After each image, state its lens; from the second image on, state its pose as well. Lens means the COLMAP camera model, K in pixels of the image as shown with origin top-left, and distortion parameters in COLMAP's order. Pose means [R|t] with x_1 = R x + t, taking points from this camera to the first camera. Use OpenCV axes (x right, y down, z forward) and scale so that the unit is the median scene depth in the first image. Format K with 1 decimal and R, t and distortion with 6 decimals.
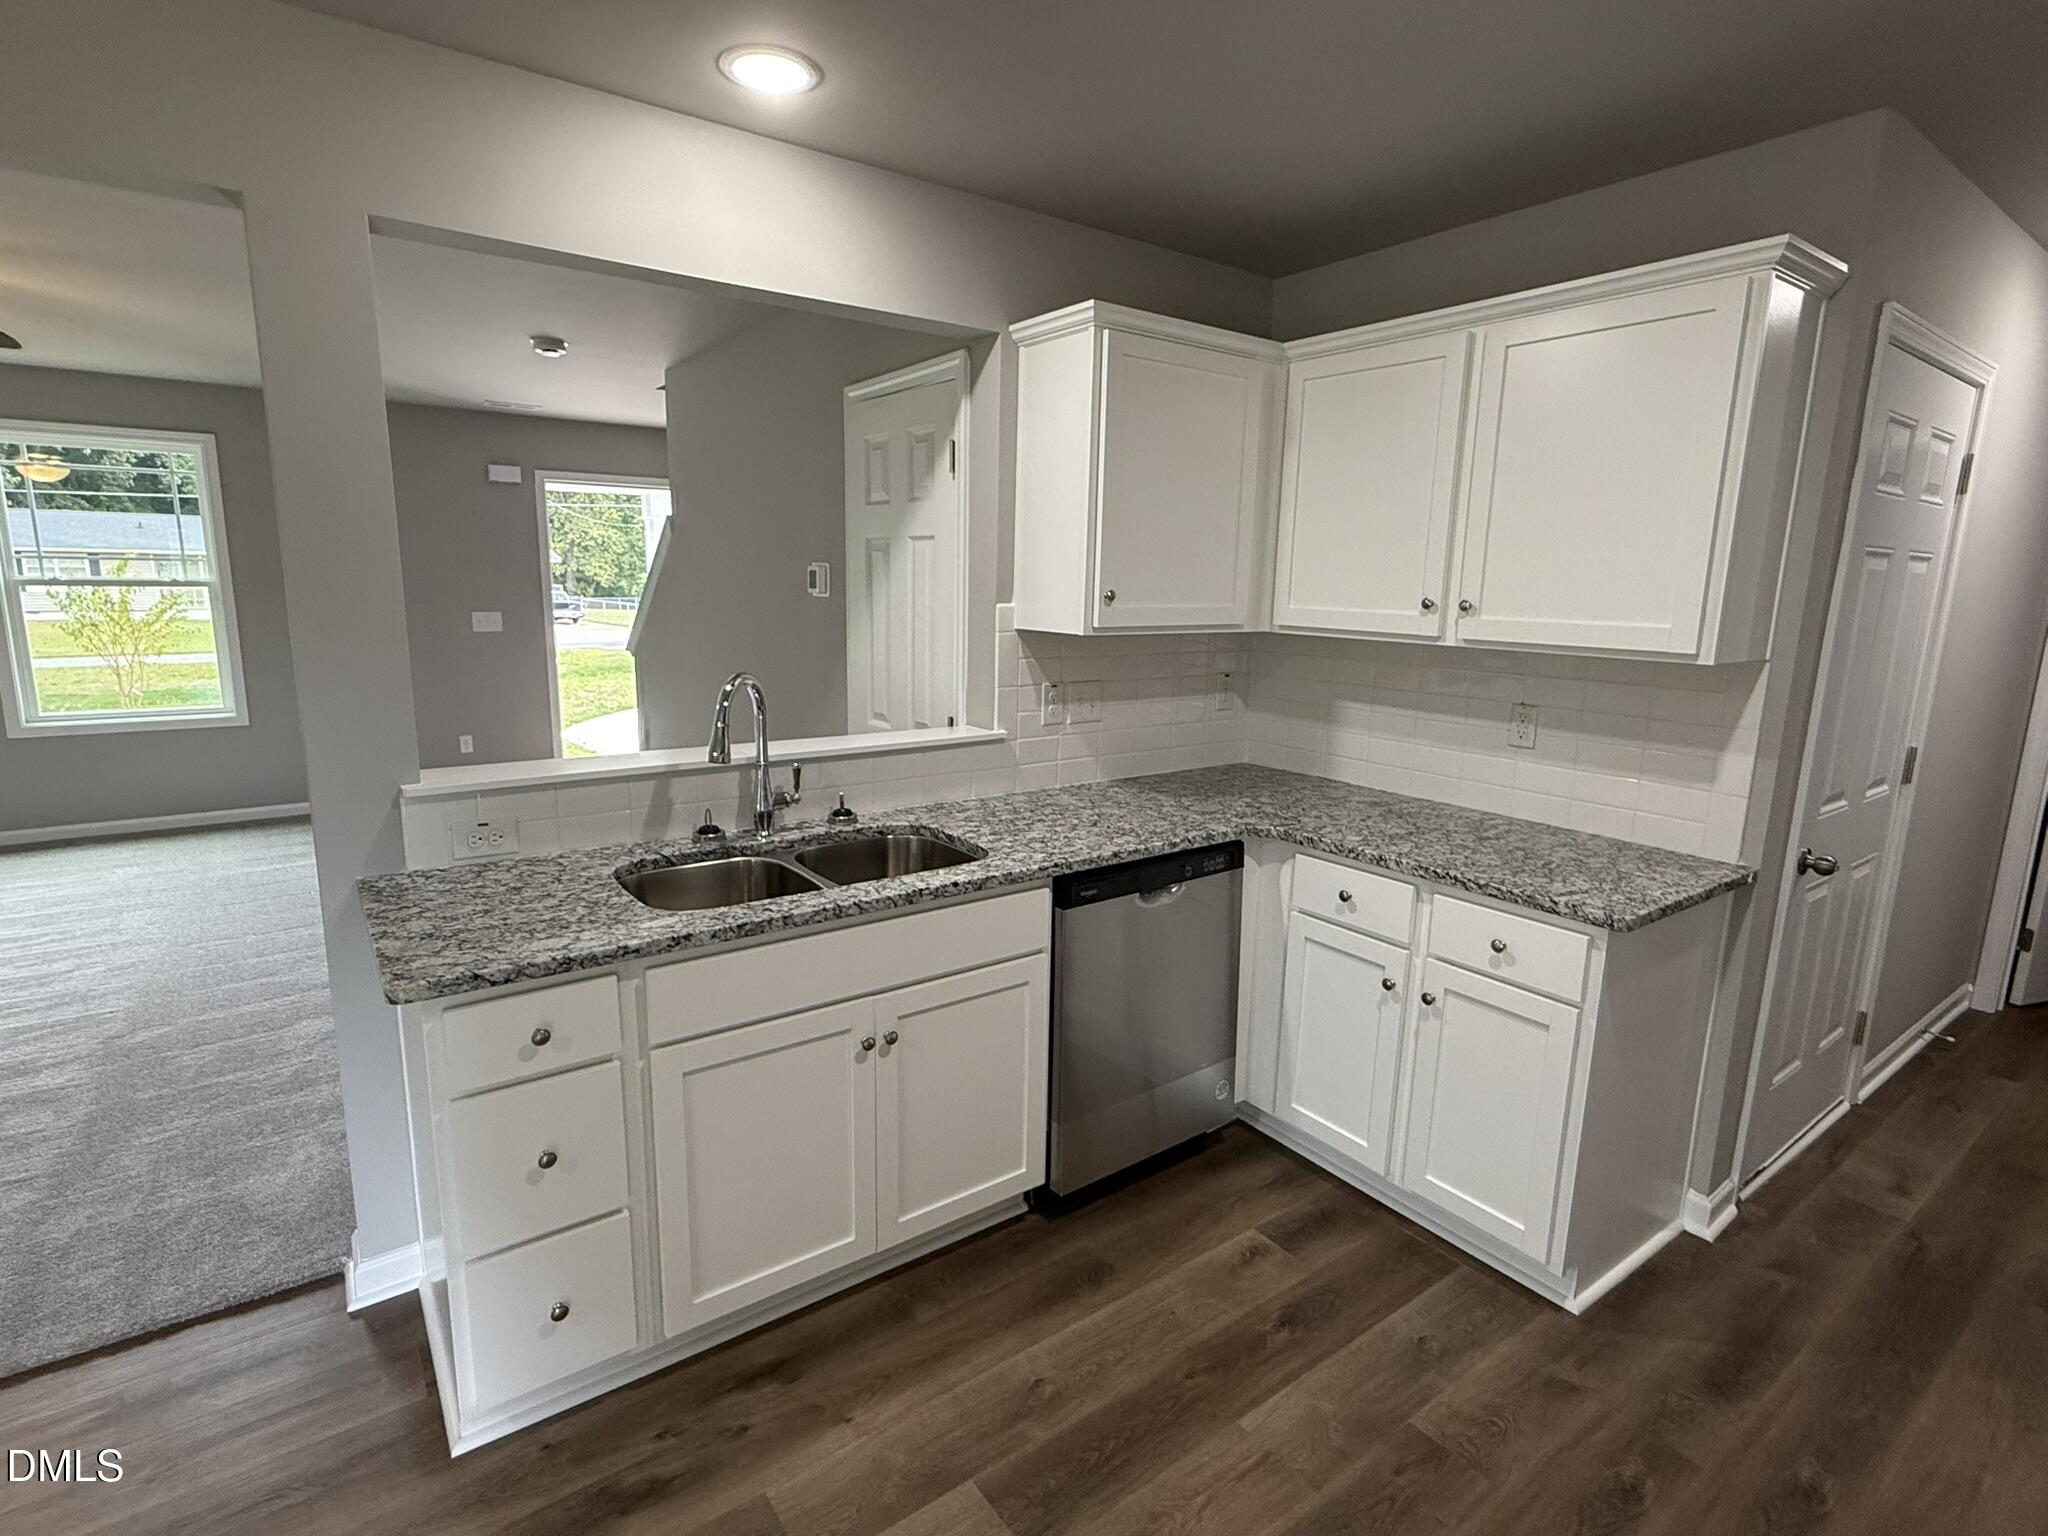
lens RADIAL K [[1011.4, 0, 1019.6], [0, 1011.4, 764.5], [0, 0, 1]] dist [0.003378, 0.000433]
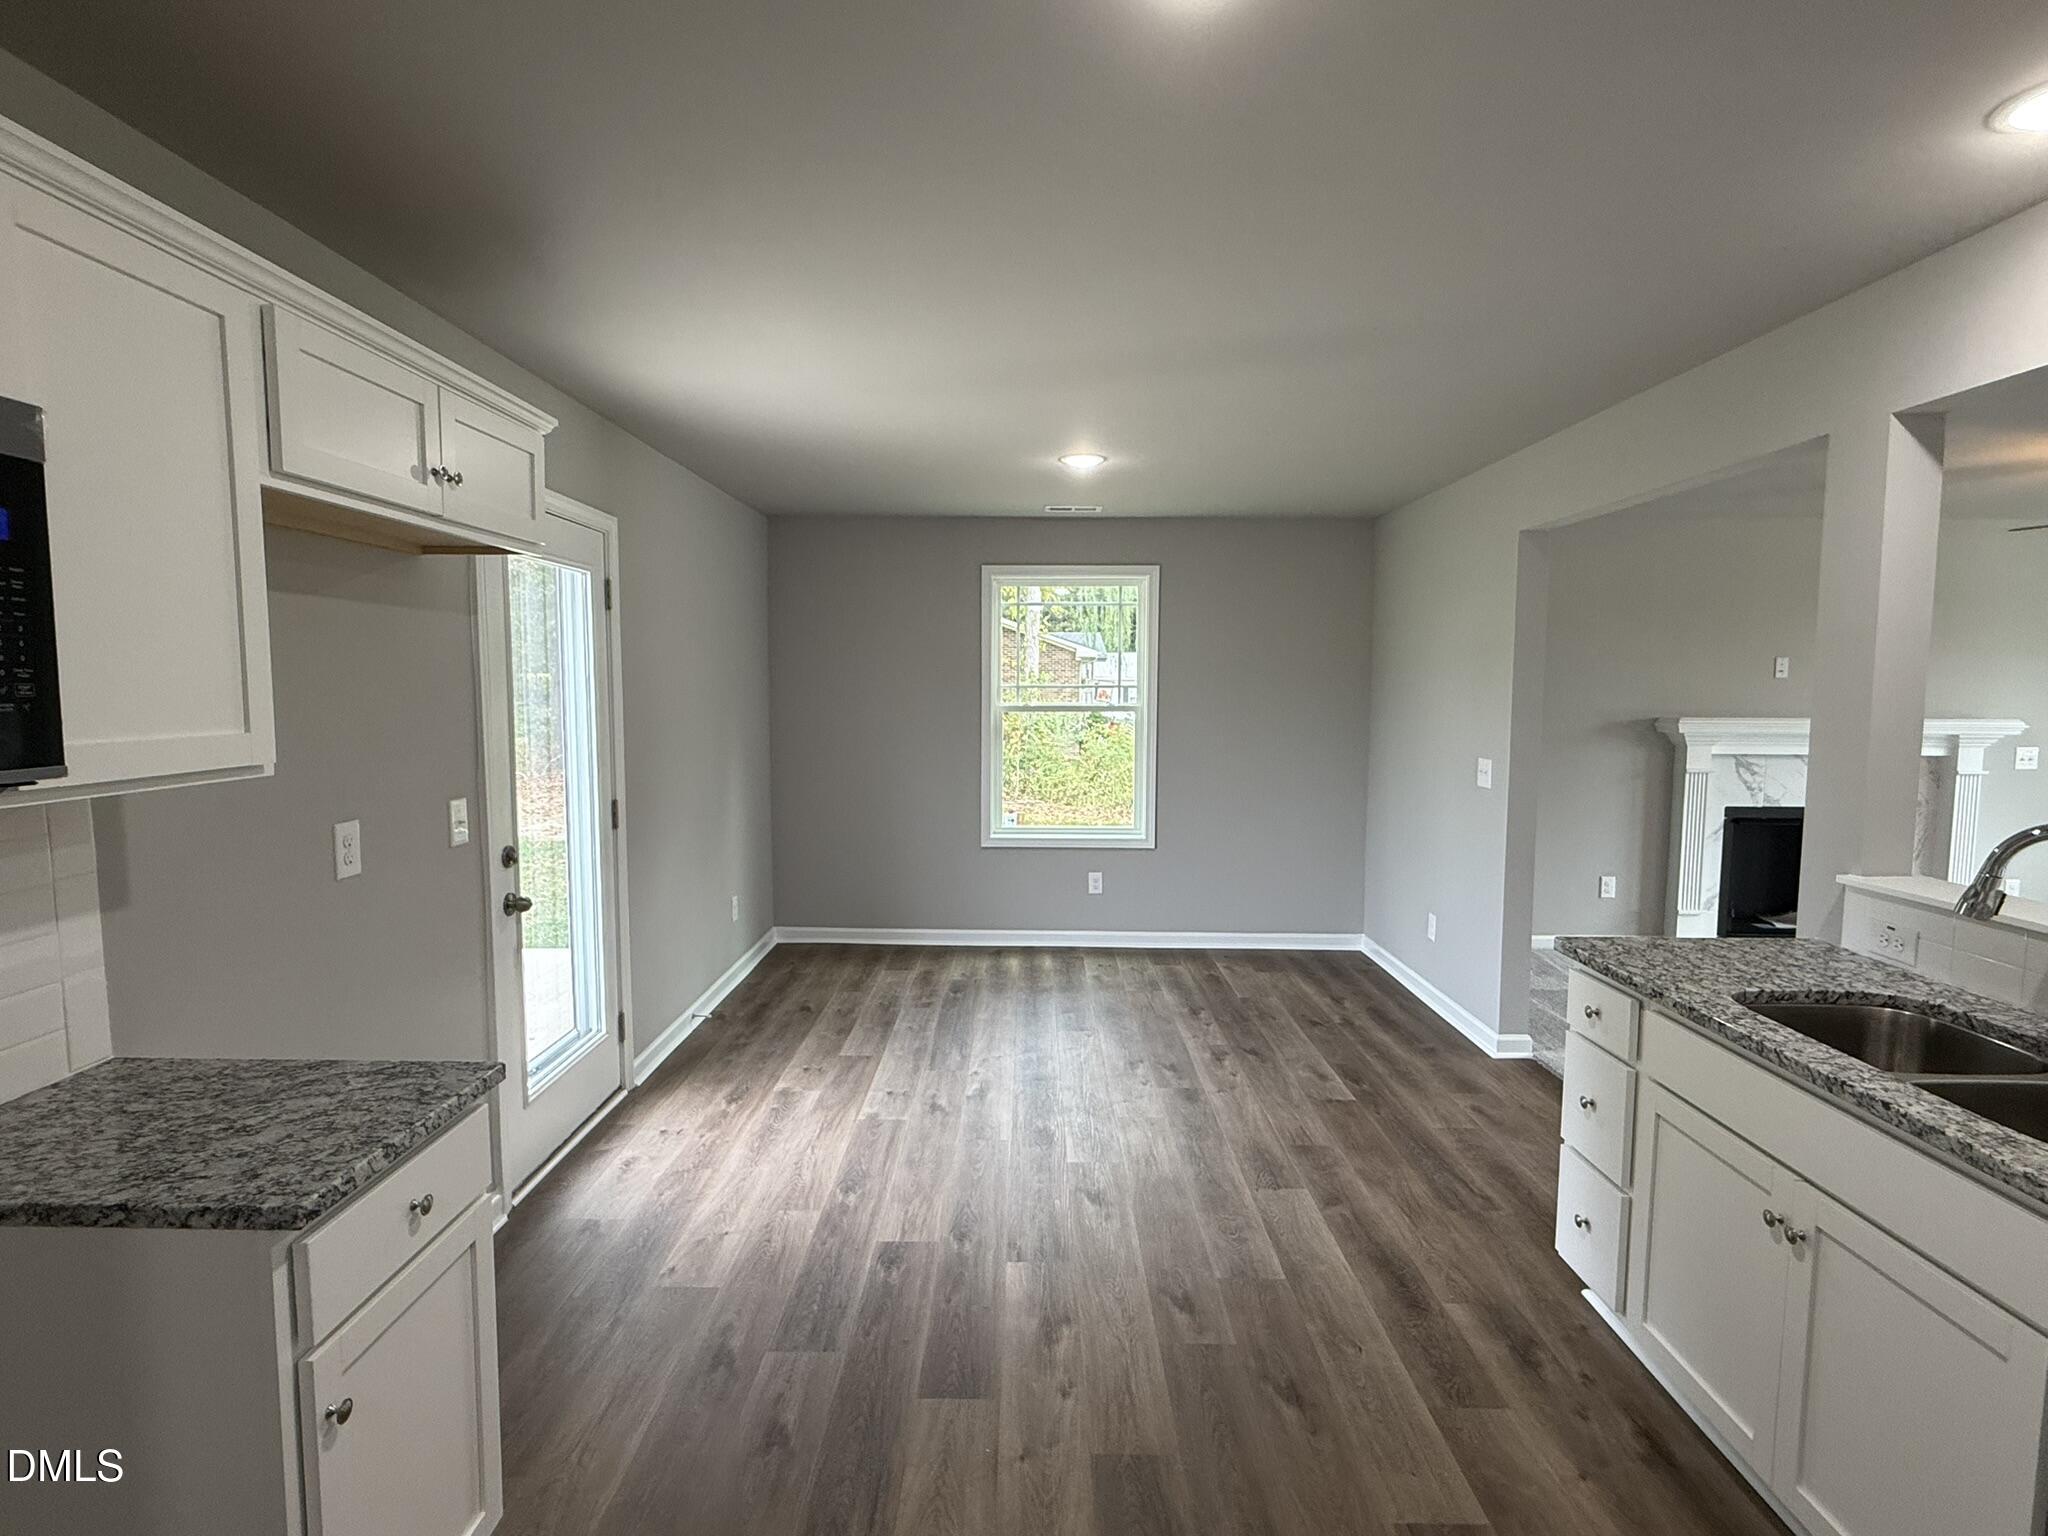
lens RADIAL K [[1011.4, 0, 1017.6], [0, 1011.4, 765.8], [0, 0, 1]] dist [0.003378, 0.000433]
pose [[-0.595484, 0.046642, -0.802012, 0.872817], [-0.165252, 0.969853, 0.179100, -0.145832], [0.786188, 0.239185, -0.569824, 0.839059]]
